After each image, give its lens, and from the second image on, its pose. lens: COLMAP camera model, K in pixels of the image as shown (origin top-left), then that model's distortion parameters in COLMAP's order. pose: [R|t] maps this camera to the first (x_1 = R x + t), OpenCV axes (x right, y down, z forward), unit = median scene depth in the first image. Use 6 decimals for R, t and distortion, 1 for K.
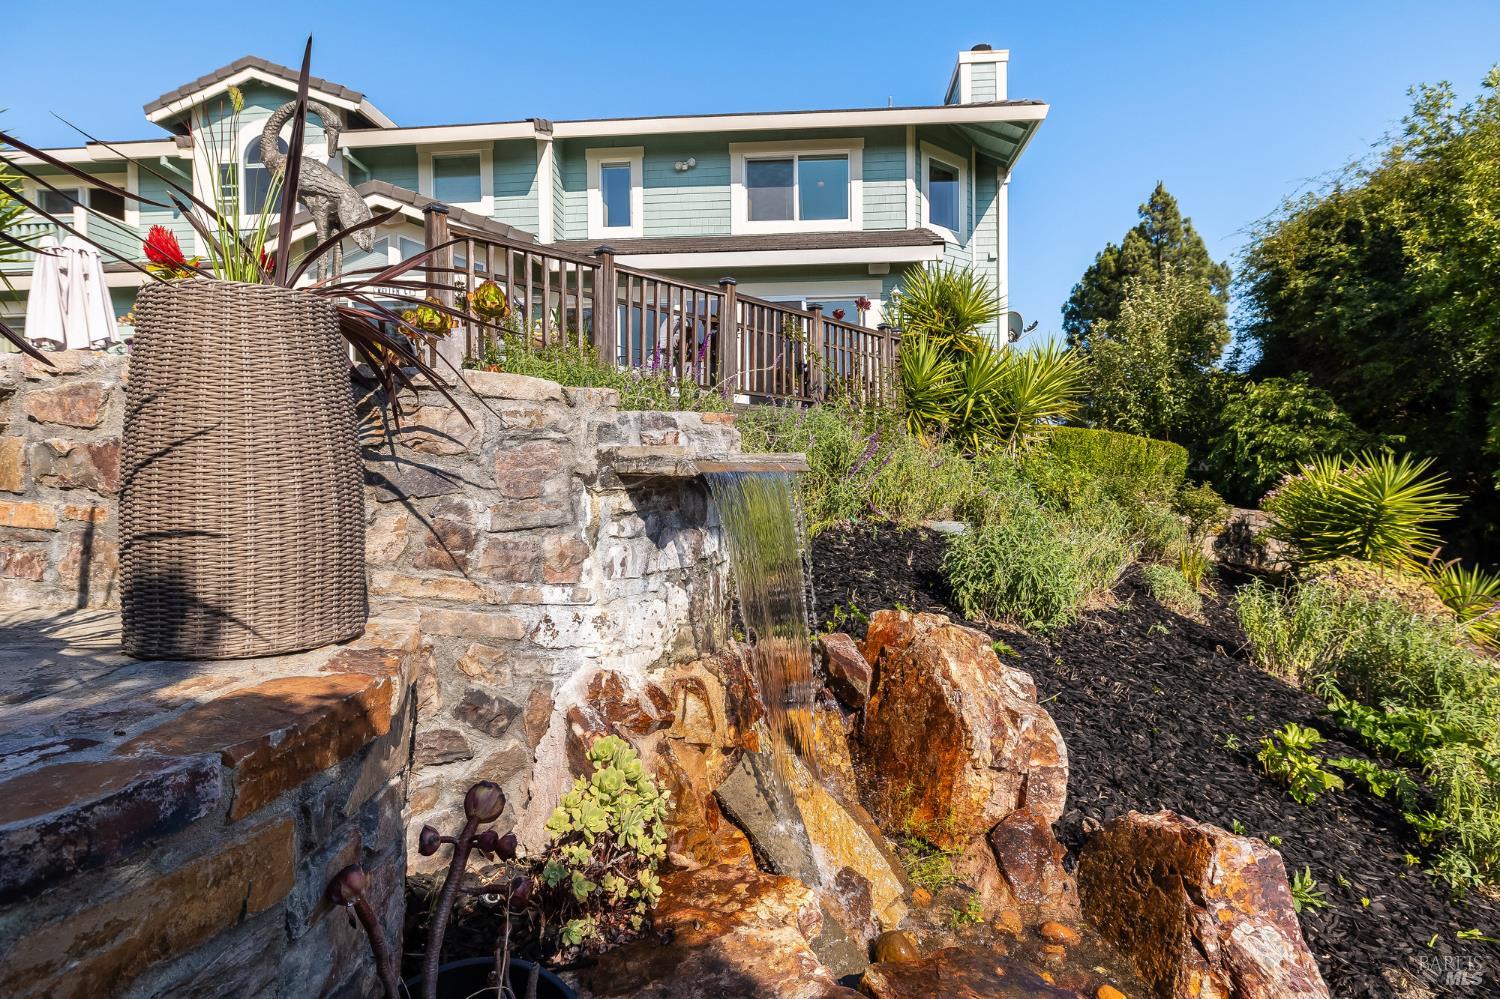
lens RADIAL K [[833.8, 0, 755.0], [0, 833.8, 496.2], [0, 0, 1]] dist [0.000825, -0.000521]
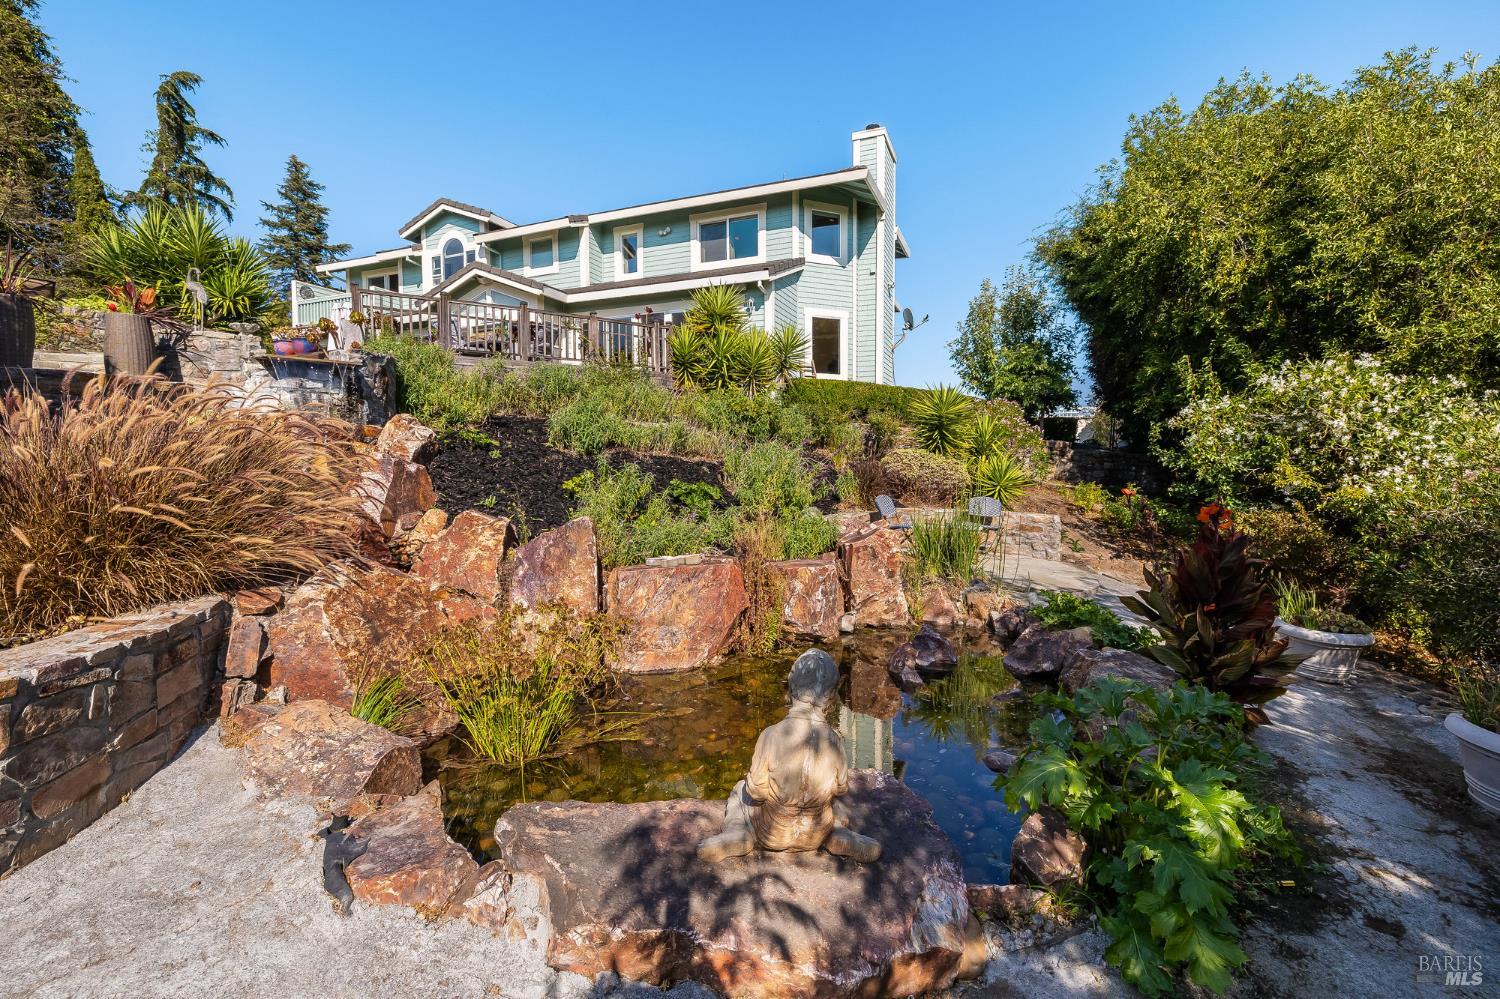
lens RADIAL K [[659.6, 0, 749.4], [0, 659.6, 501.3], [0, 0, 1]] dist [-0.001142, -0.000018]
pose [[0.948750, 0.027571, -0.314823, 0.504879], [-0.015548, 0.999053, 0.040638, 0.080244], [0.315645, -0.033661, 0.948280, -0.202427]]
